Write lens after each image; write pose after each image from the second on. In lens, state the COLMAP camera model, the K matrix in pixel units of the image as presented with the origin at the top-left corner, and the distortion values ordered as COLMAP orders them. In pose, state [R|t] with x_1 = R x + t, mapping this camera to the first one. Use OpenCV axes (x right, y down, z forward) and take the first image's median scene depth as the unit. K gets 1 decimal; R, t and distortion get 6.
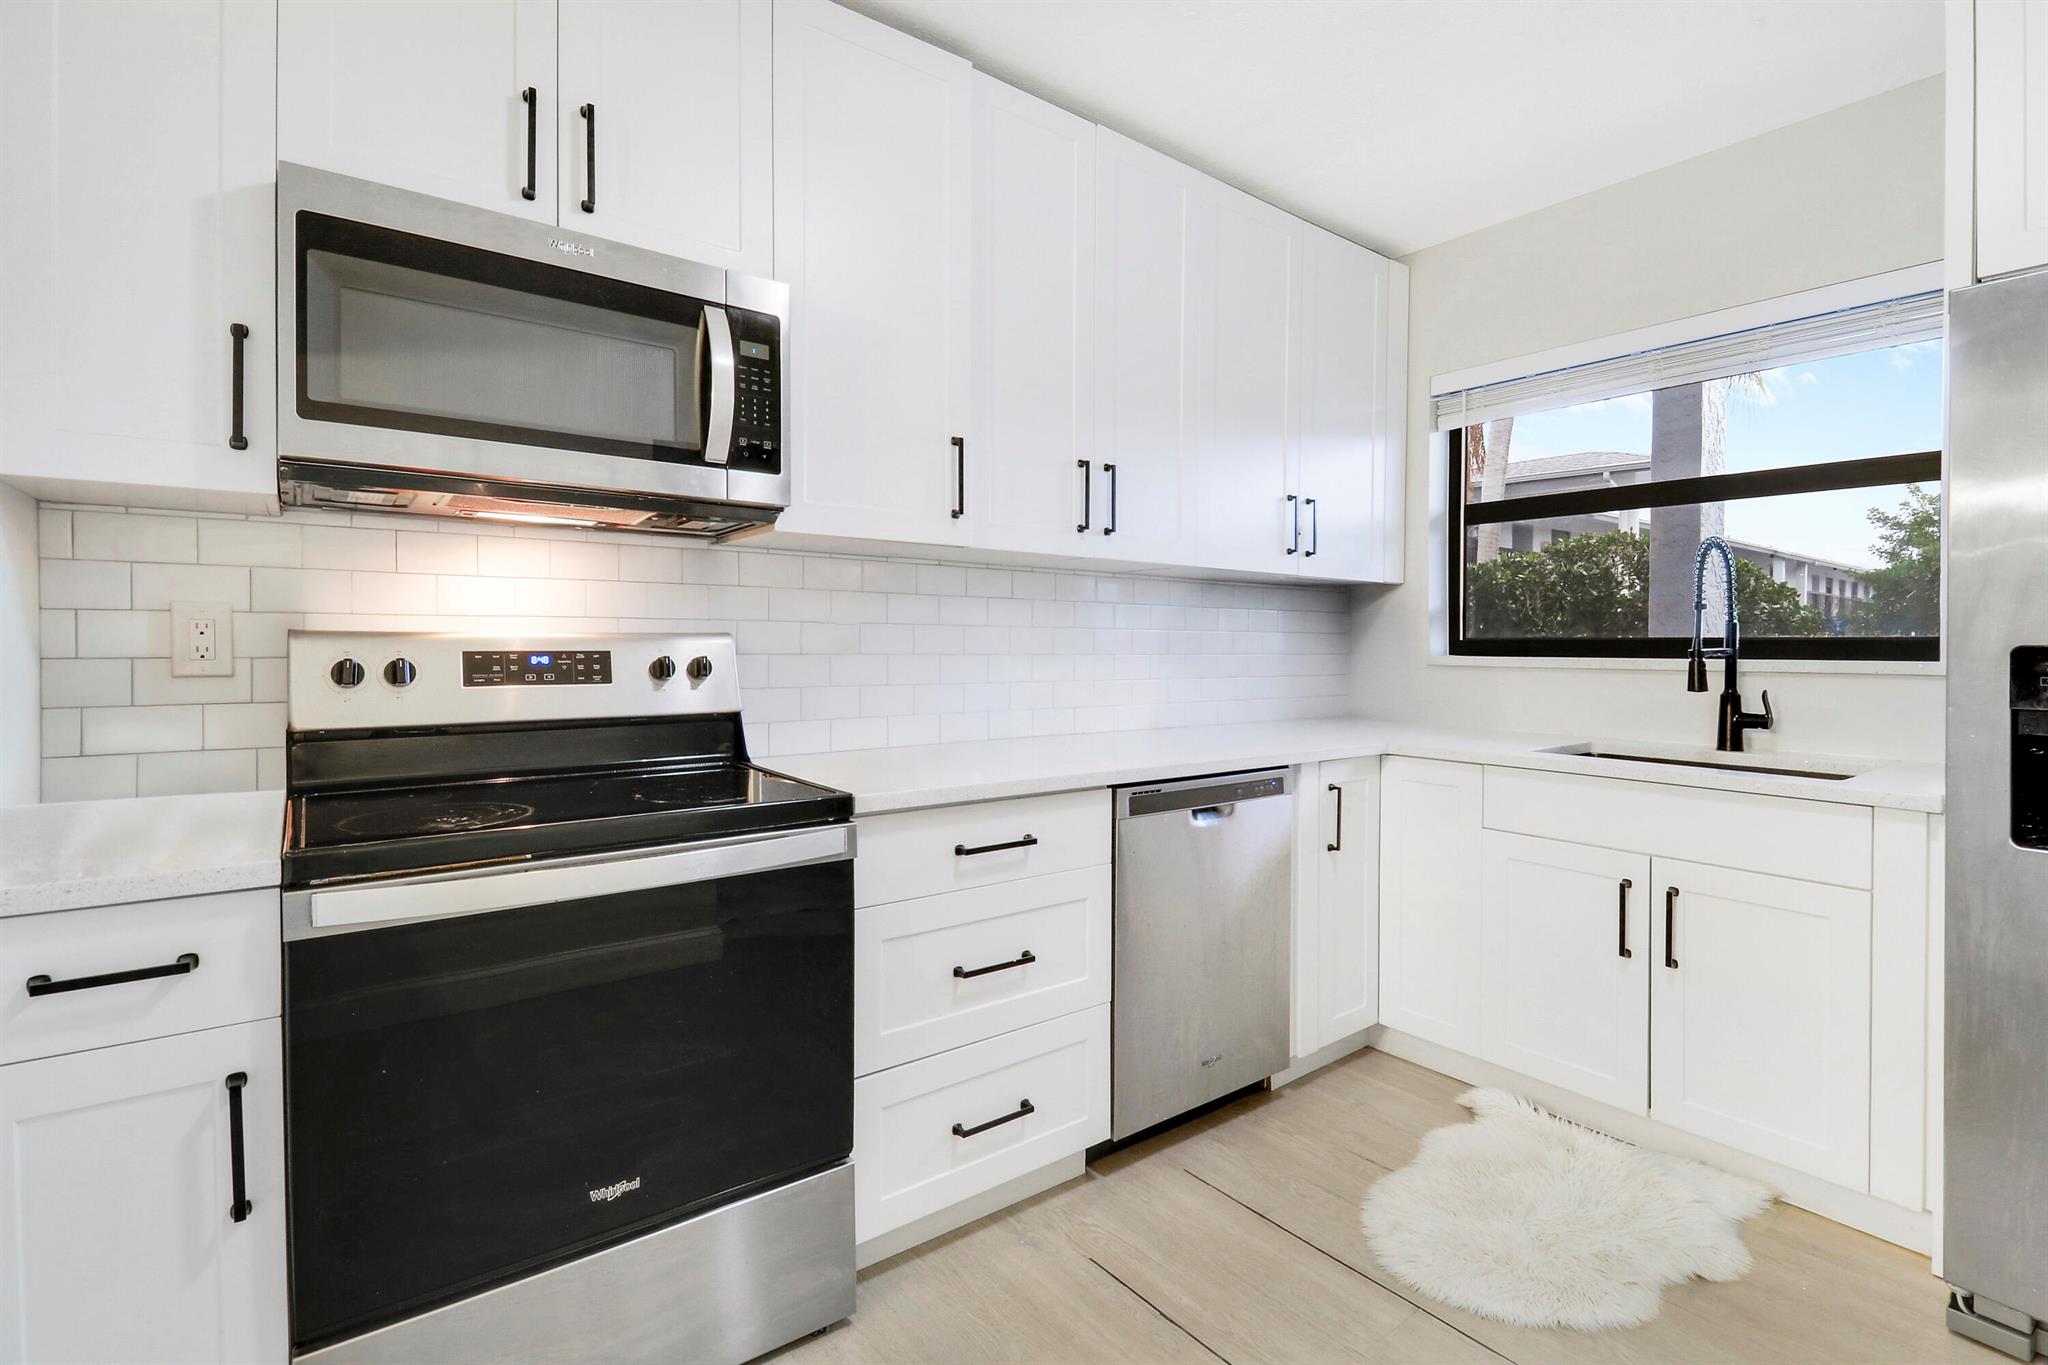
lens RADIAL K [[950.2, 0, 1031.4], [0, 950.2, 676.9], [0, 0, 1]] dist [0.004475, -0.010690]
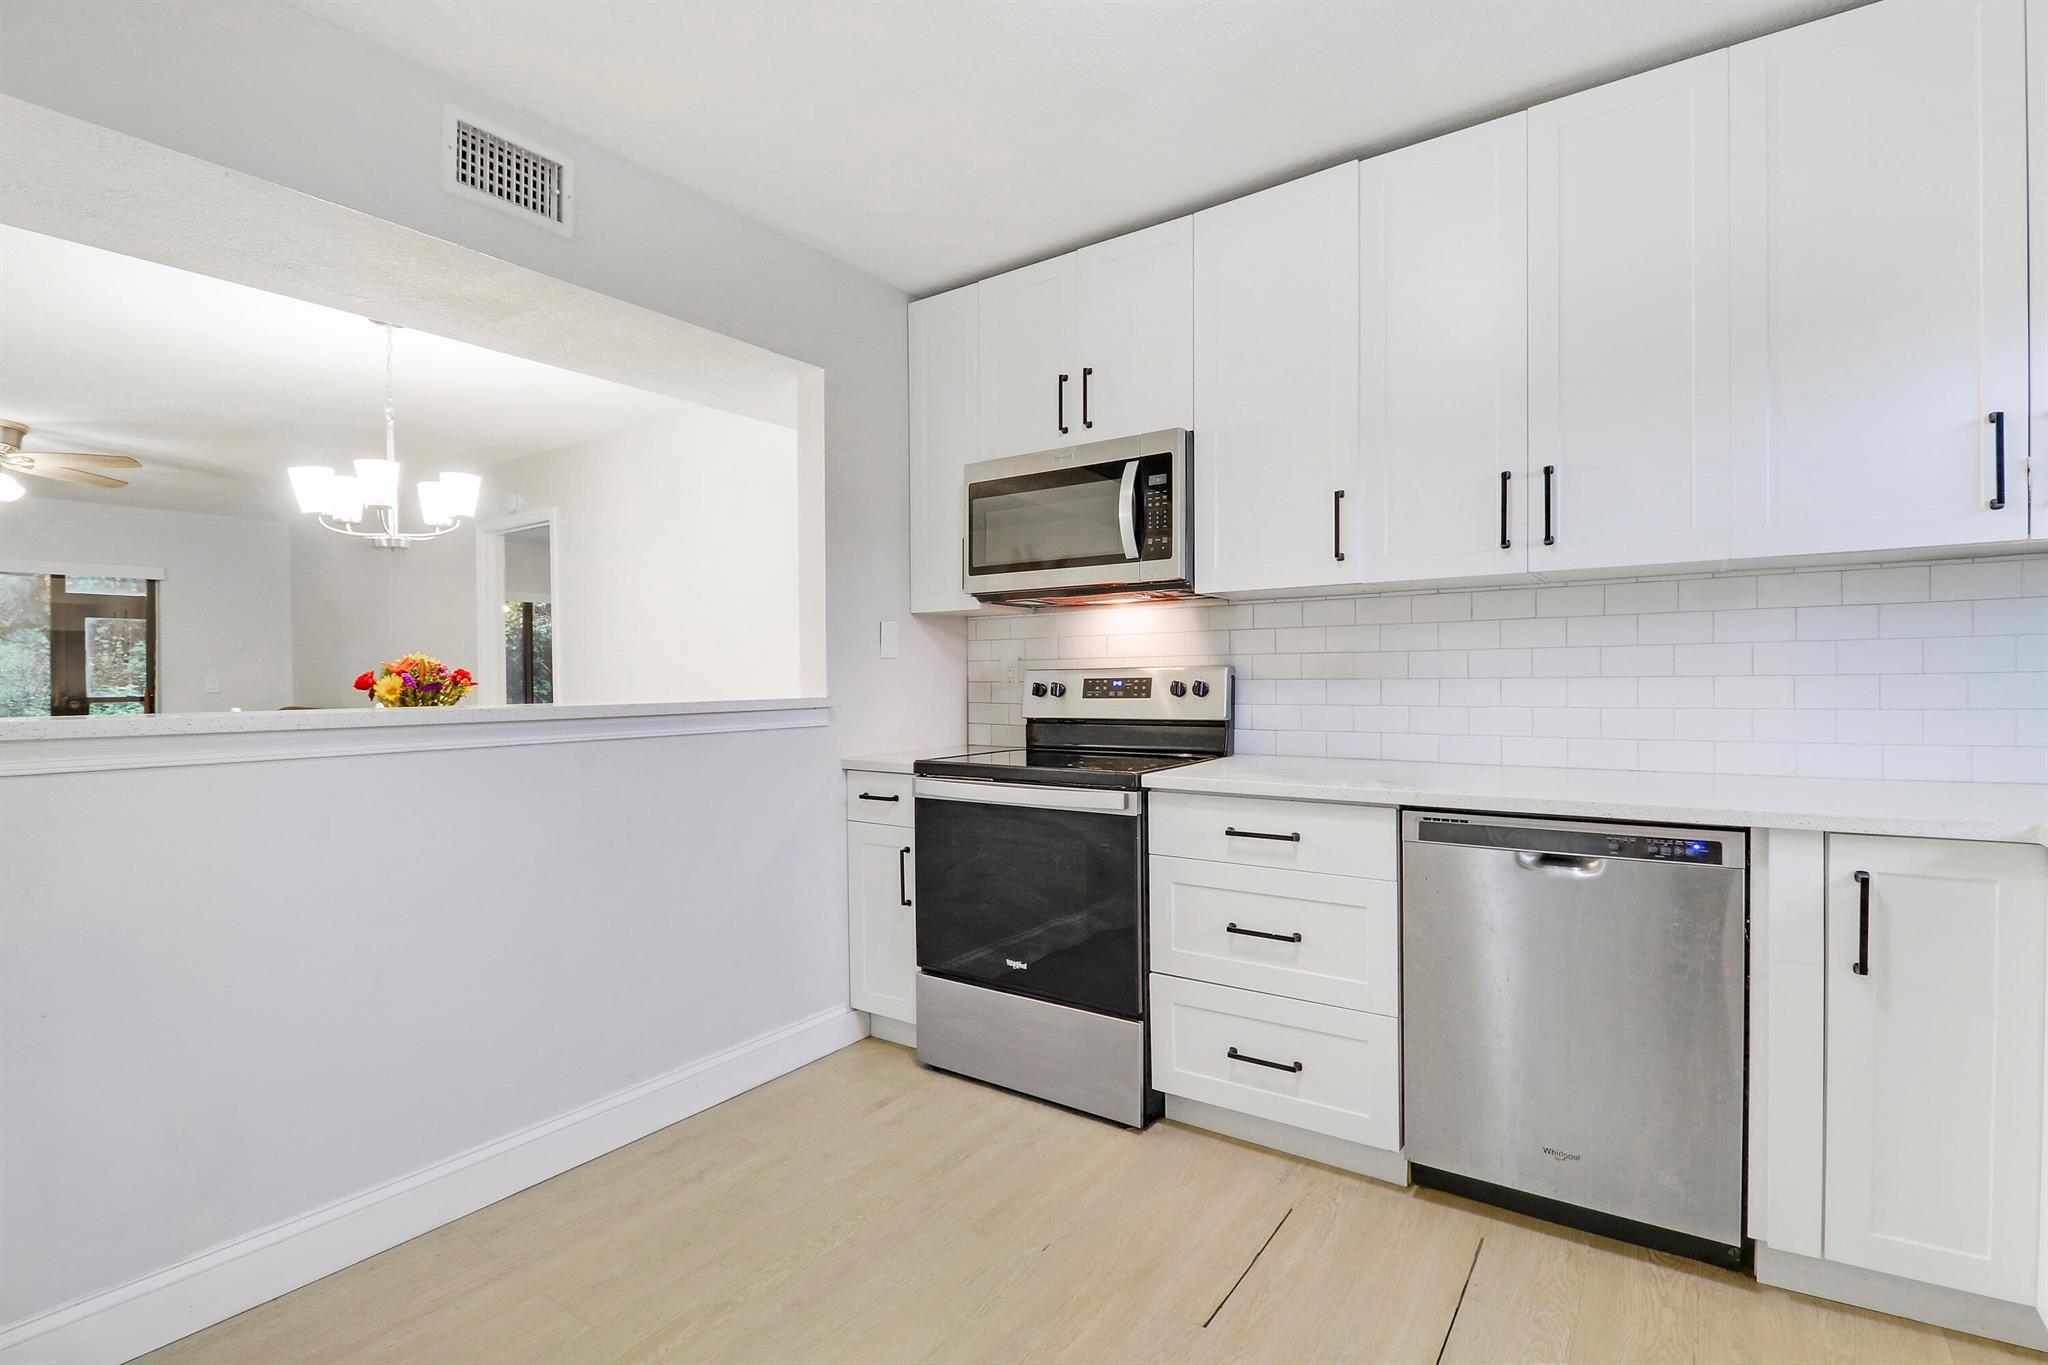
lens RADIAL K [[950.2, 0, 1022.6], [0, 950.2, 672.3], [0, 0, 1]] dist [0.004475, -0.010690]
pose [[0.295635, -0.009541, -0.955253, 1.042967], [-0.016411, 0.999752, -0.015064, -0.009263], [0.955160, 0.020131, 0.295405, 0.335529]]
